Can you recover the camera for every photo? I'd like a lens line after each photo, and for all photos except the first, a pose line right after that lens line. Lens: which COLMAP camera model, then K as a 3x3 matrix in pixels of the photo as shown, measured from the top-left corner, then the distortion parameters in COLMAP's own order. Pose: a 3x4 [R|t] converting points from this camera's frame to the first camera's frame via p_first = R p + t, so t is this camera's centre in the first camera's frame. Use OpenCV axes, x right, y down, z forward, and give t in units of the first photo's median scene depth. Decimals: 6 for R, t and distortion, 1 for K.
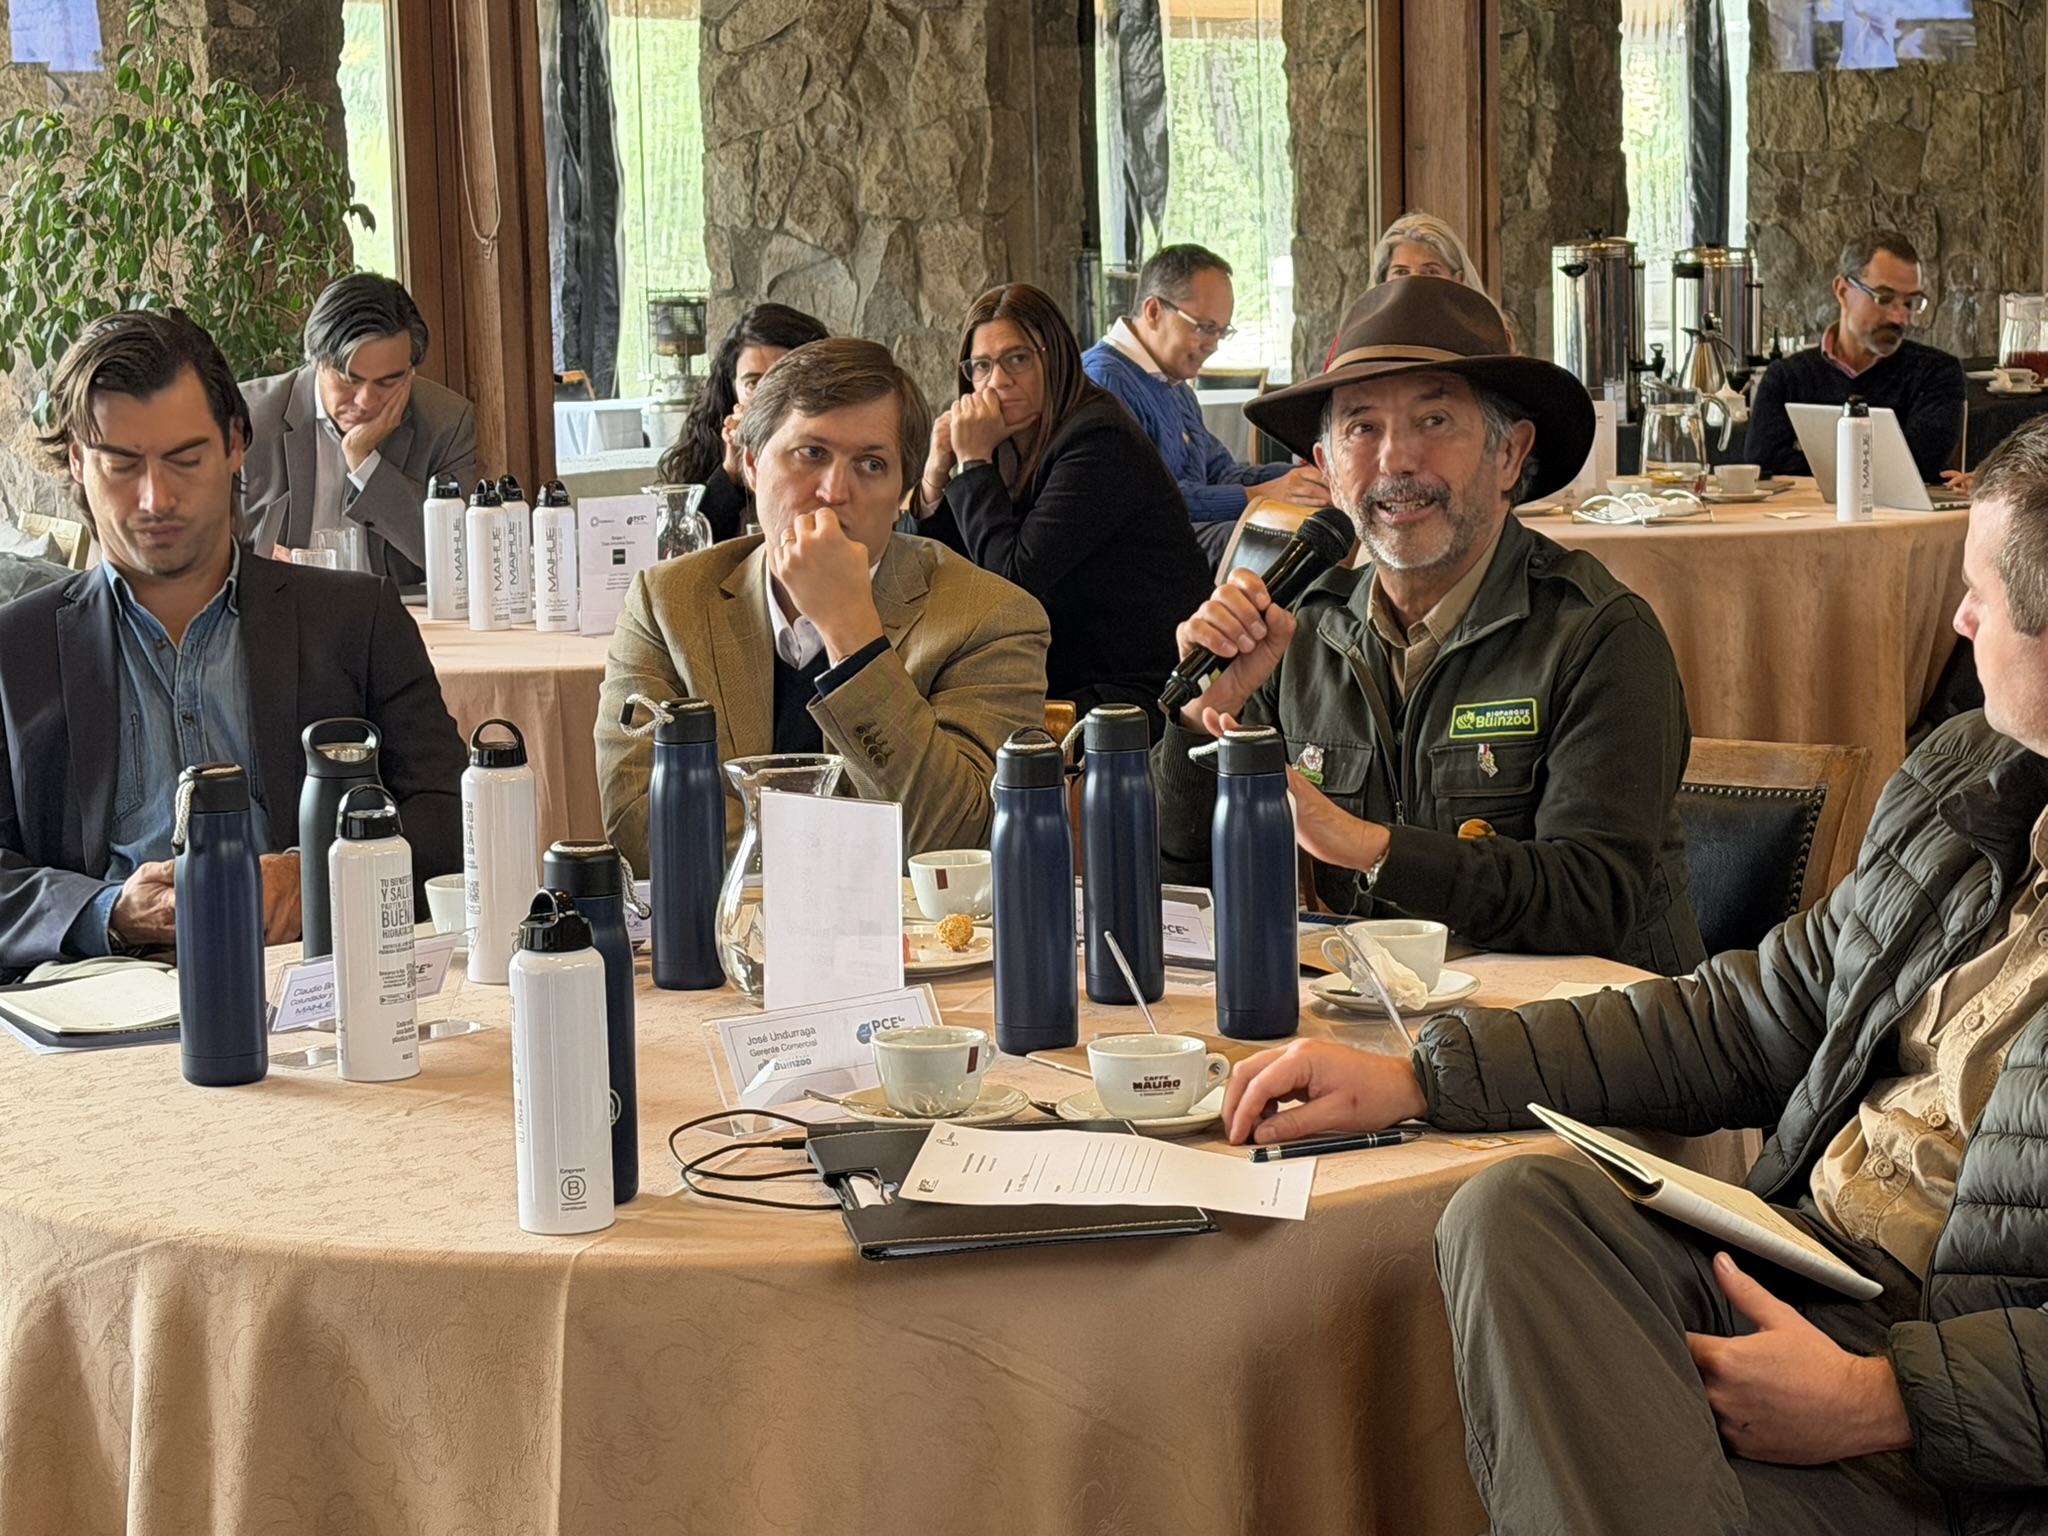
lens RADIAL K [[4674.1, 0, 1027.7], [0, 4674.1, 729.8], [0, 0, 1]] dist [0.152961, -0.256503]
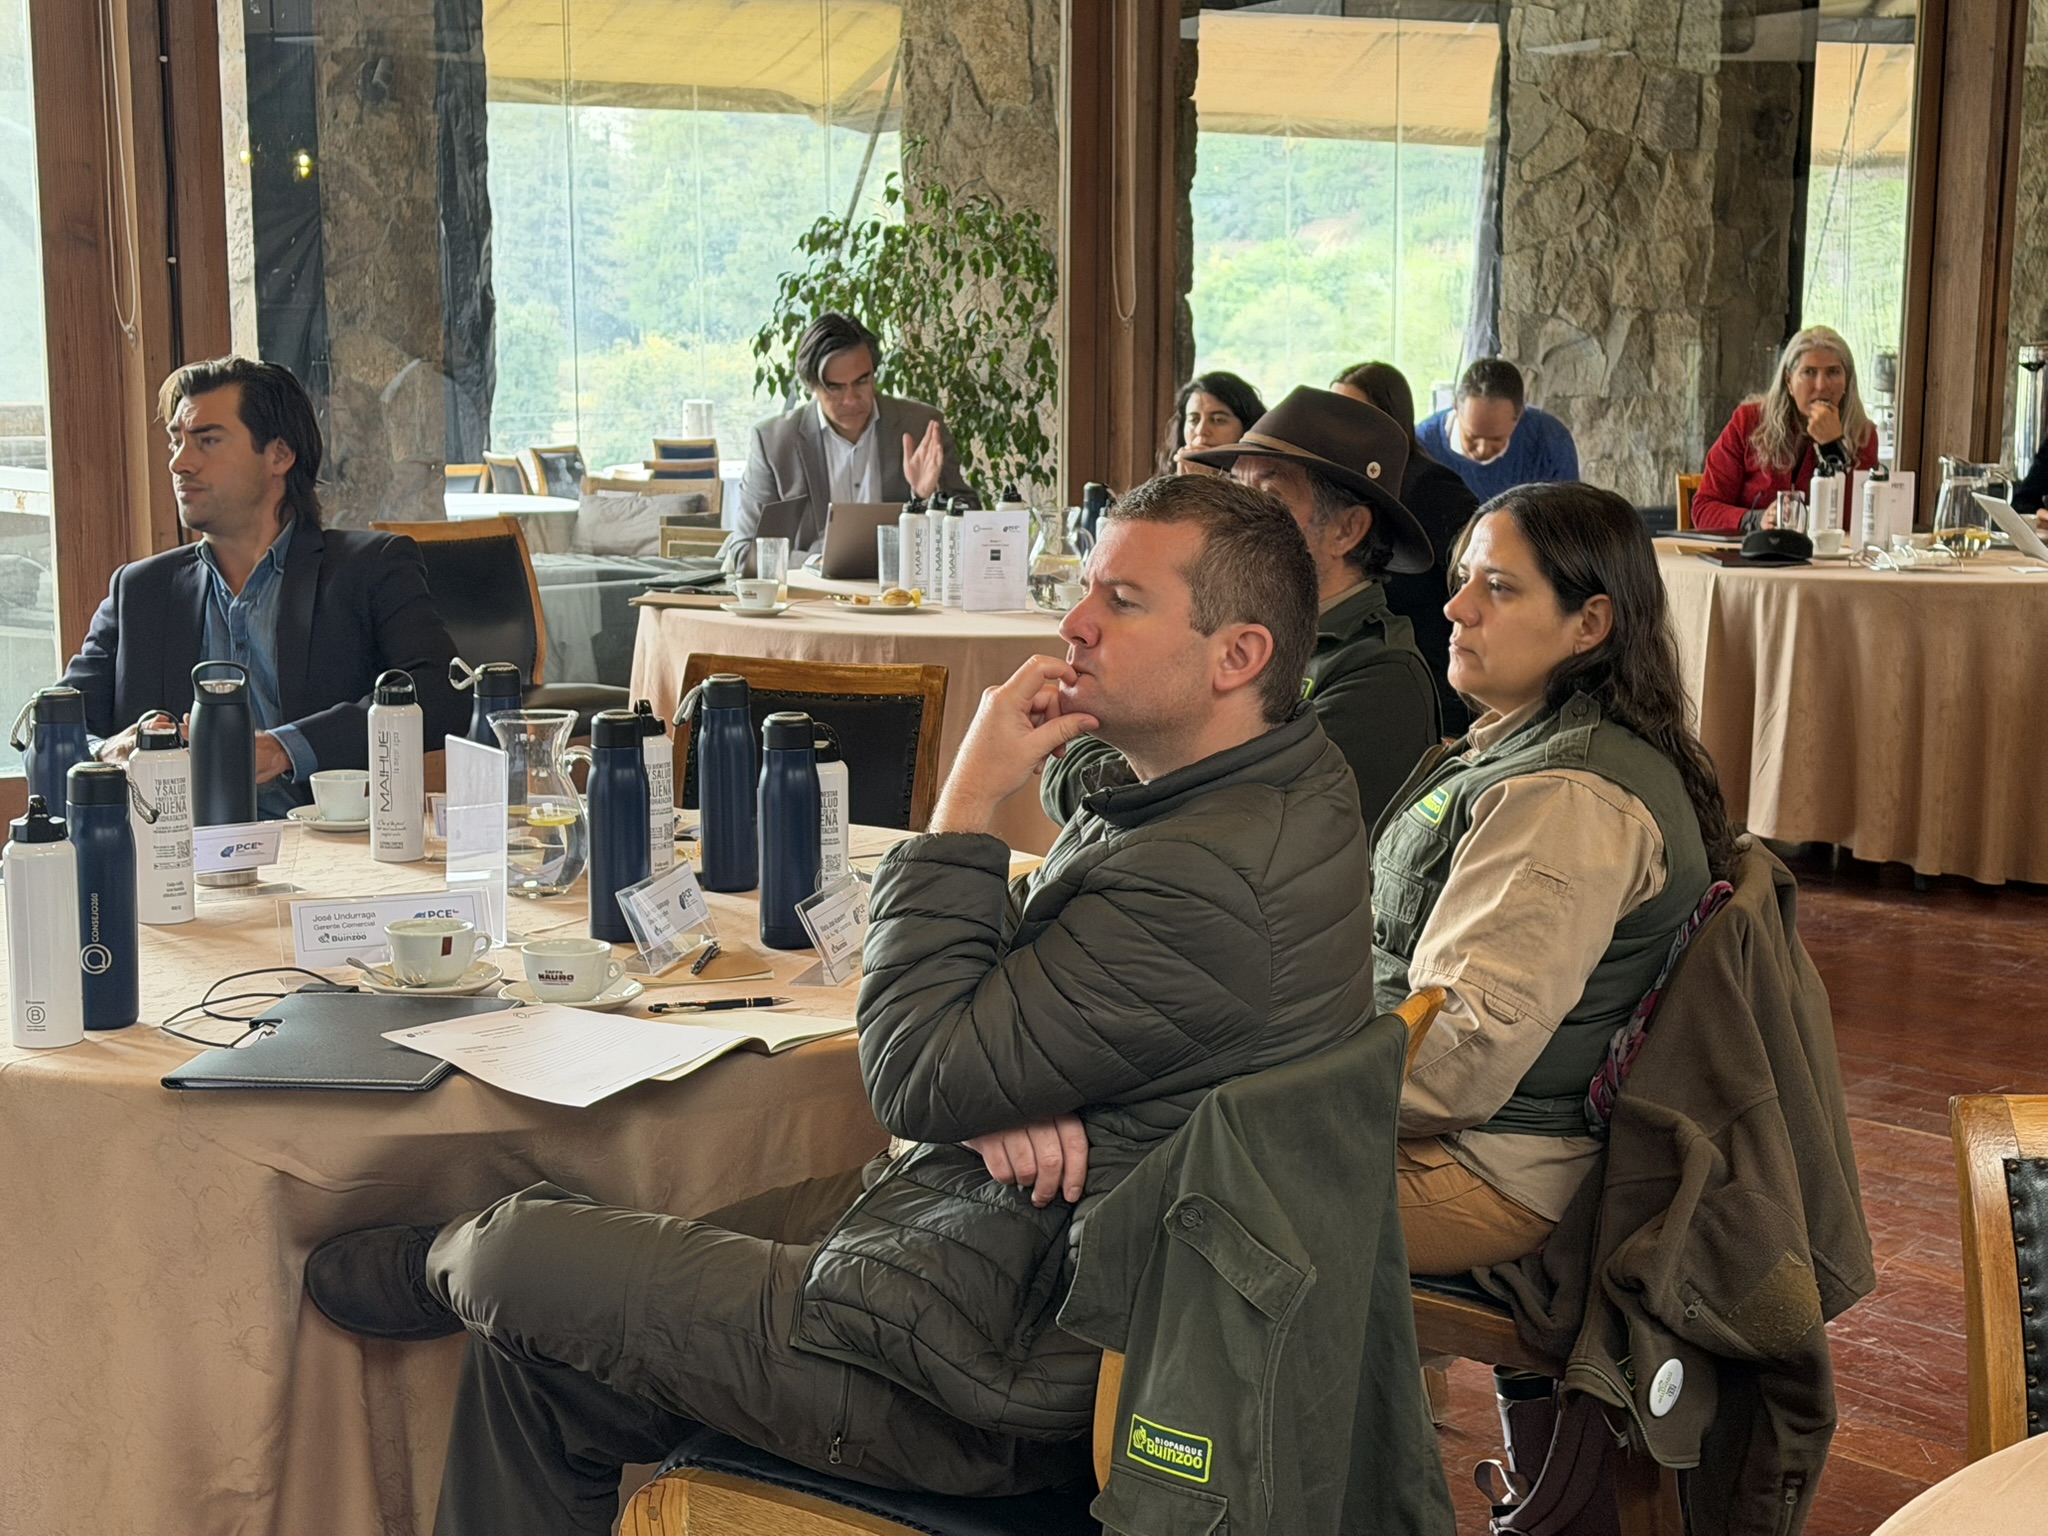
lens RADIAL K [[3354.5, 0, 1024.0], [0, 3354.5, 768.0], [0, 0, 1]] dist [0.159382, -0.149095]
pose [[0.953190, 0.073490, -0.293306, 0.128694], [-0.064344, 0.997096, 0.040724, -0.009264], [0.295447, -0.019946, 0.955151, 0.037845]]
